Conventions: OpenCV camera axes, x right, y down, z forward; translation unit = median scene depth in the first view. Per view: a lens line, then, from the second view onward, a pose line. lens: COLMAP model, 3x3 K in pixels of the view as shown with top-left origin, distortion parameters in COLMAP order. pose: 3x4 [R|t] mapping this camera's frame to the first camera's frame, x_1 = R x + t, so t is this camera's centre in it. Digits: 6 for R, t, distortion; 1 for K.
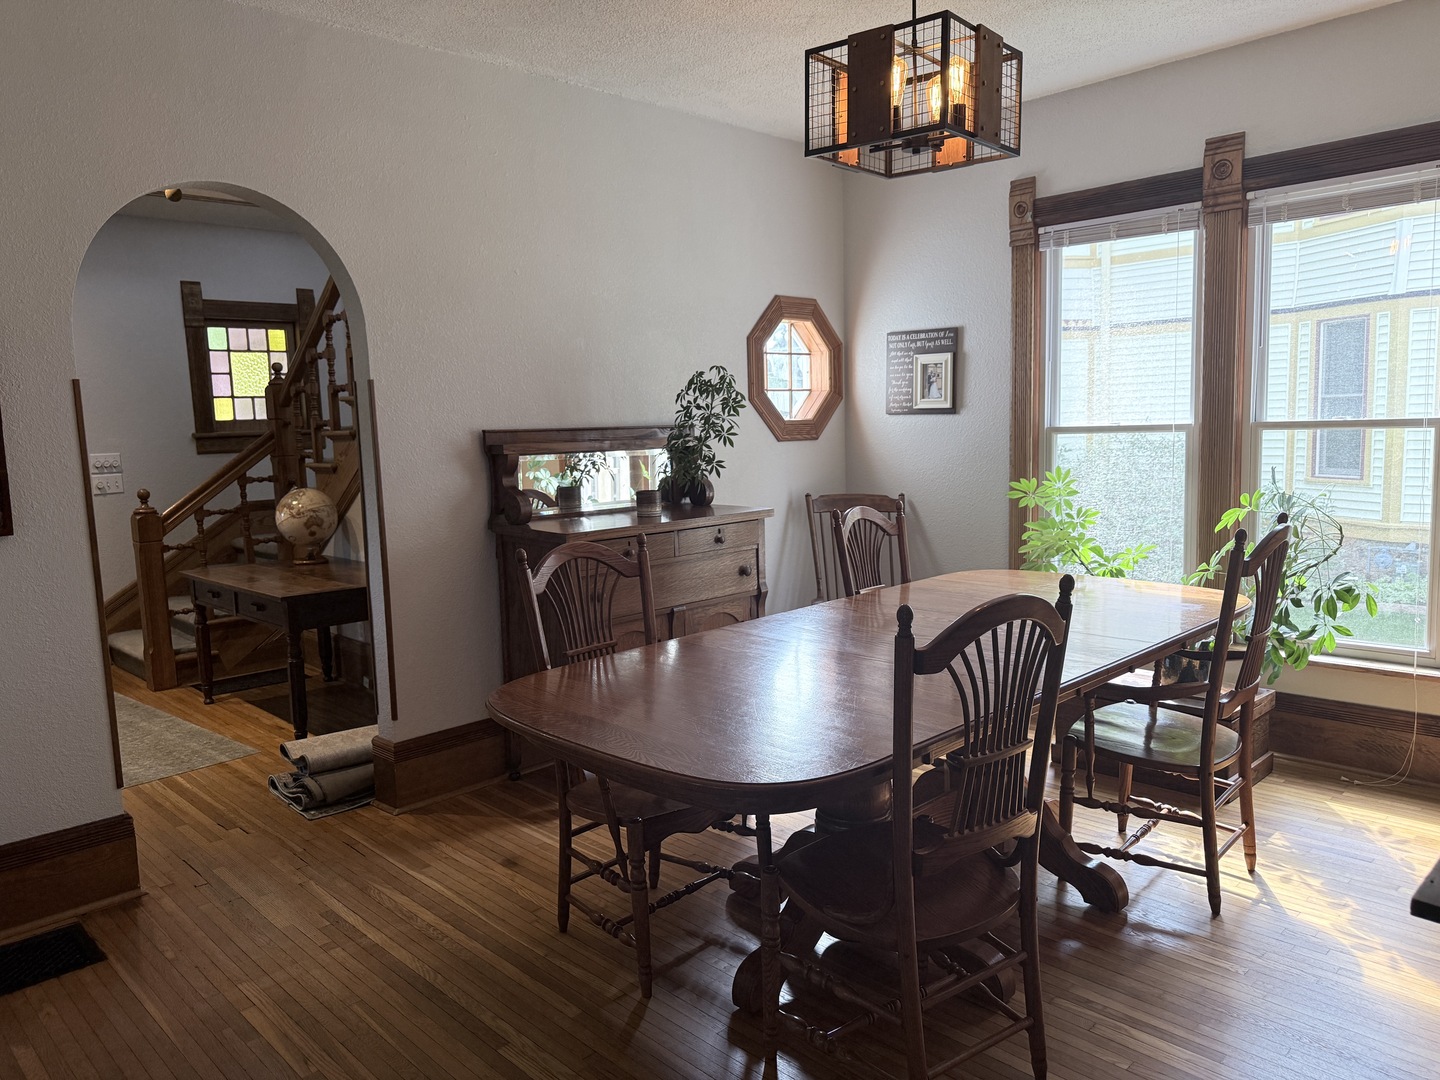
lens RADIAL K [[1030.5, 0, 718.4], [0, 1030.5, 544.6], [0, 0, 1]] dist [0.013648, -0.026962]
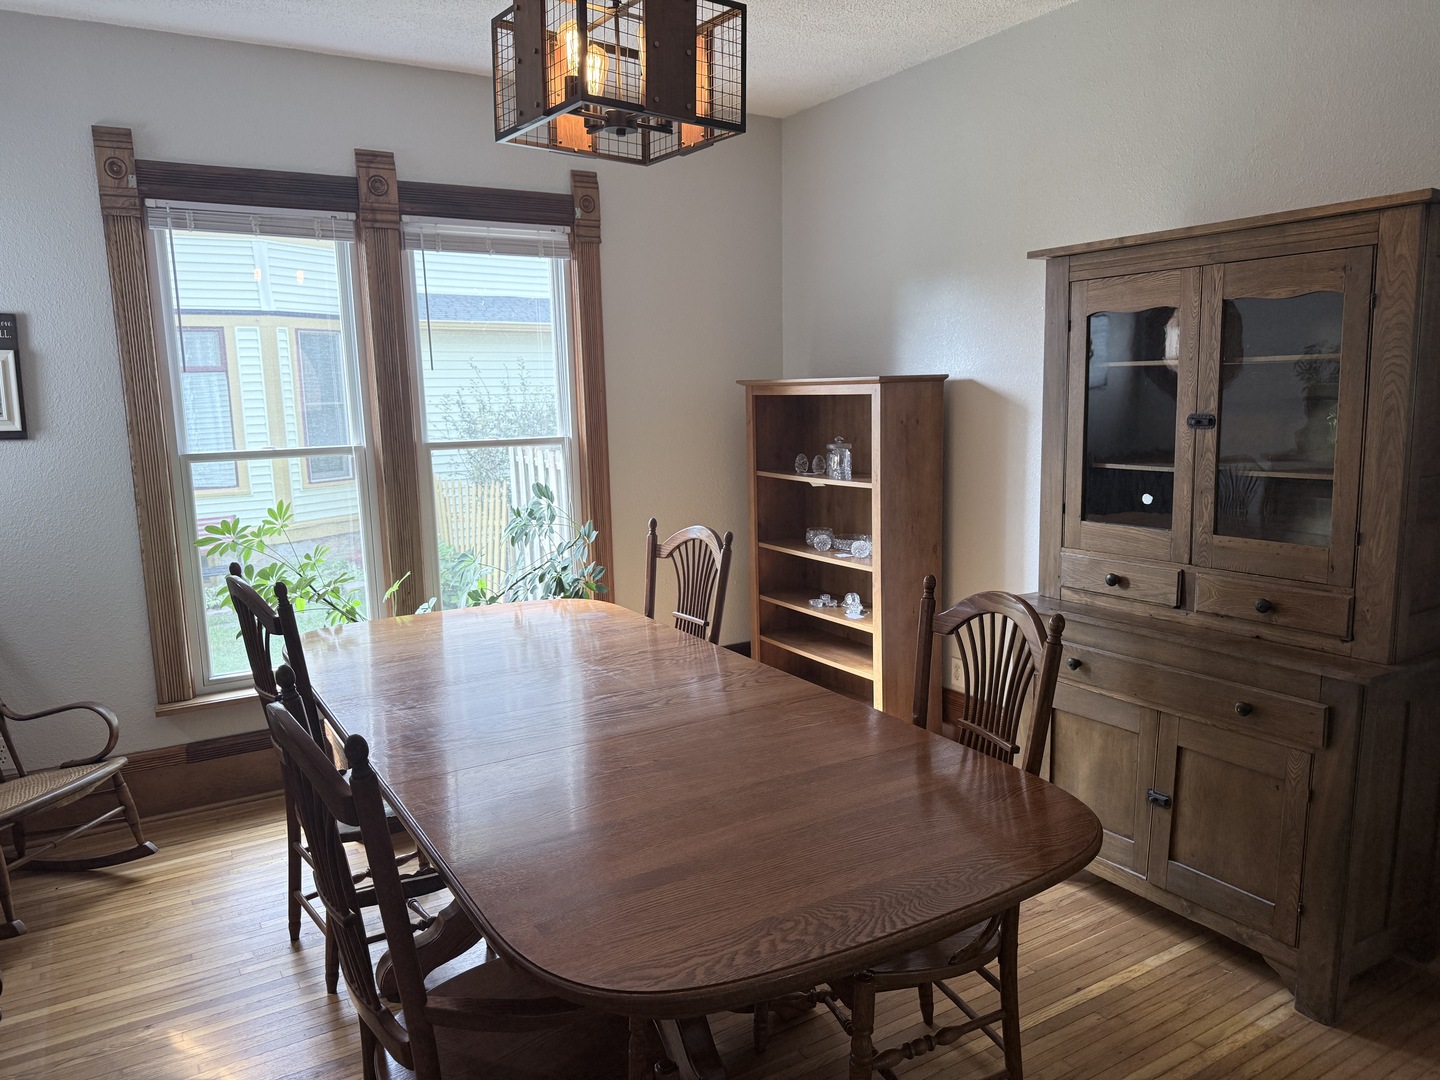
lens RADIAL K [[1030.5, 0, 717.2], [0, 1030.5, 551.2], [0, 0, 1]] dist [0.013648, -0.026962]
pose [[0.234877, -0.120091, 0.964578, -0.416804], [0.128922, 0.987420, 0.091542, -0.069231], [-0.963438, 0.102854, 0.247404, 0.479949]]
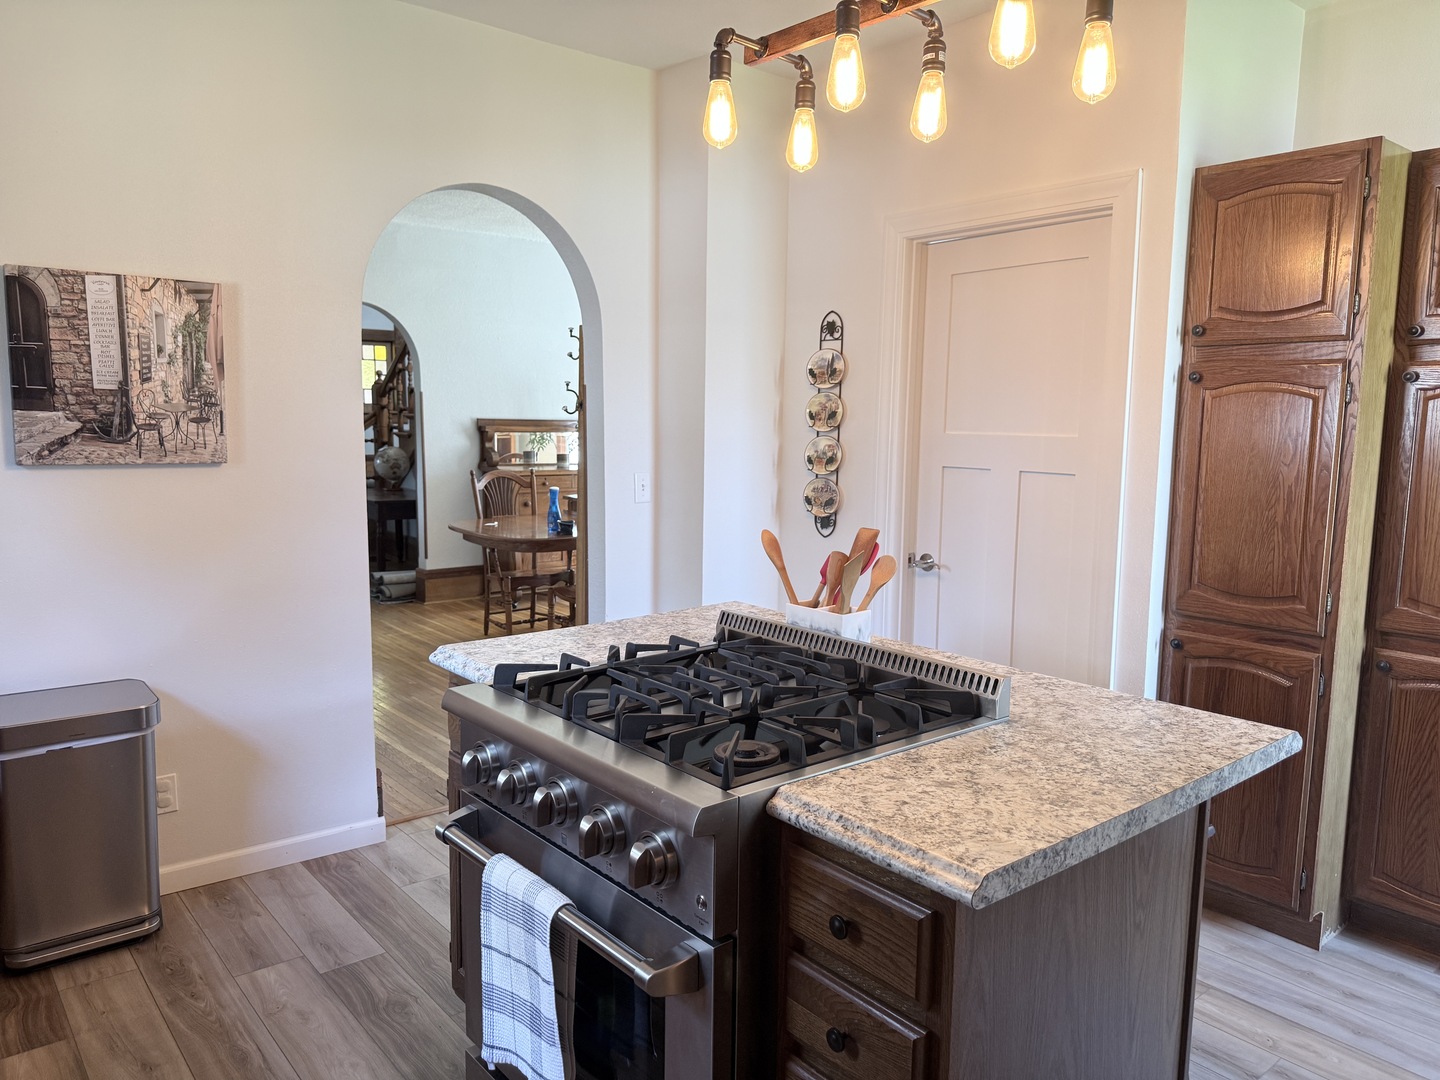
lens RADIAL K [[1030.5, 0, 727.2], [0, 1030.5, 548.1], [0, 0, 1]] dist [0.013648, -0.026962]
pose [[0.995907, 0.053328, -0.072979, 0.400713], [-0.052286, 0.998502, 0.016117, 0.079270], [0.073729, -0.012235, 0.997203, -0.929219]]
